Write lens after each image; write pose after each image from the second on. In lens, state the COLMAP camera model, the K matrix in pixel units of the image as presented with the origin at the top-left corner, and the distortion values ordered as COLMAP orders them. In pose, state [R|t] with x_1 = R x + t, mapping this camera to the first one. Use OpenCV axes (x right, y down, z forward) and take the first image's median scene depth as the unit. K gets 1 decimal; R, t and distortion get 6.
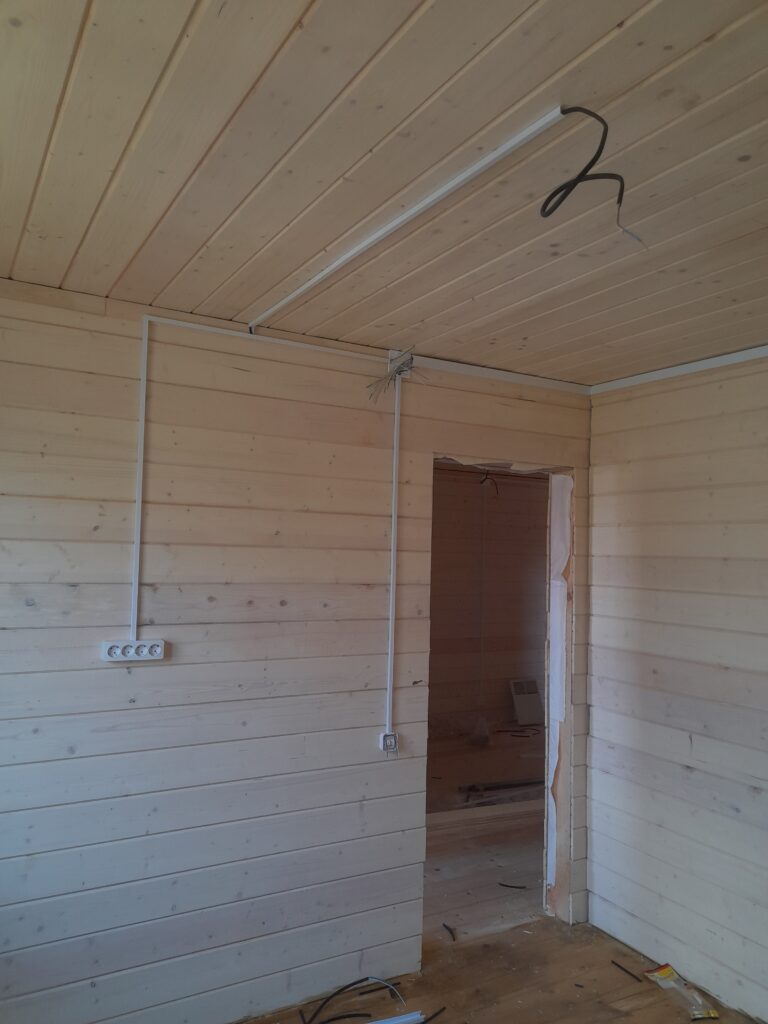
lens RADIAL K [[827.5, 0, 402.2], [0, 827.5, 513.9], [0, 0, 1]] dist [0.110549, -0.104479]
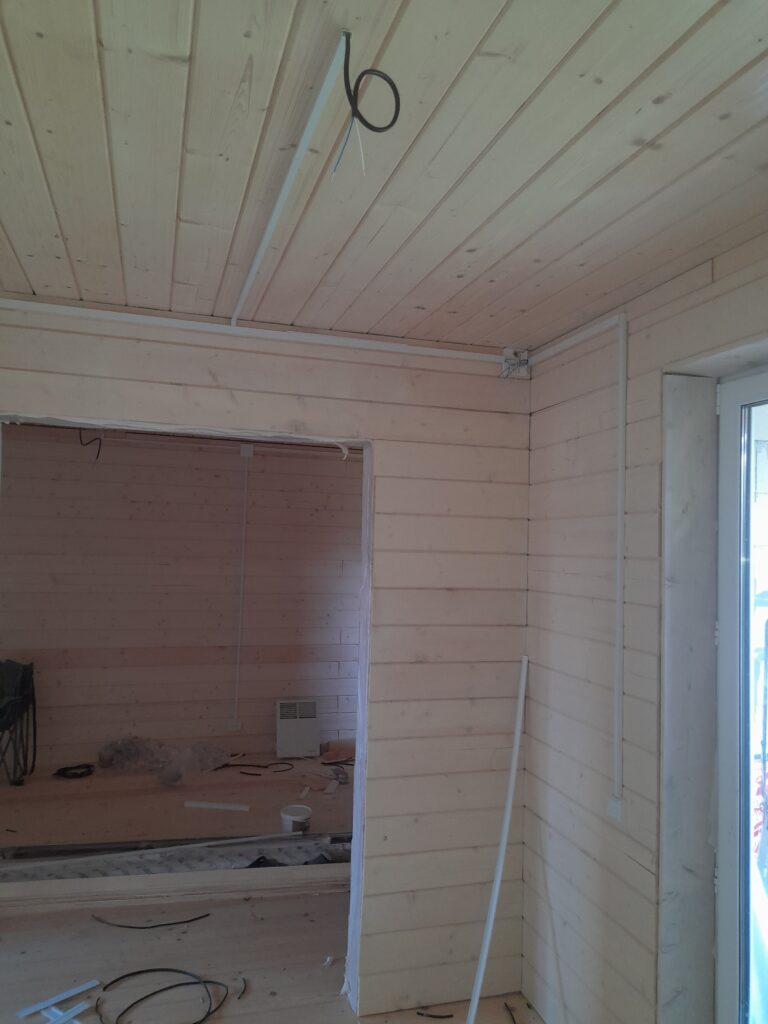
lens RADIAL K [[827.5, 0, 402.2], [0, 827.5, 513.9], [0, 0, 1]] dist [0.110549, -0.104479]
pose [[0.982781, -0.013186, -0.184302, 0.396439], [0.011178, 0.999866, -0.011930, 0.032765], [0.184435, 0.009665, 0.982797, 0.239522]]
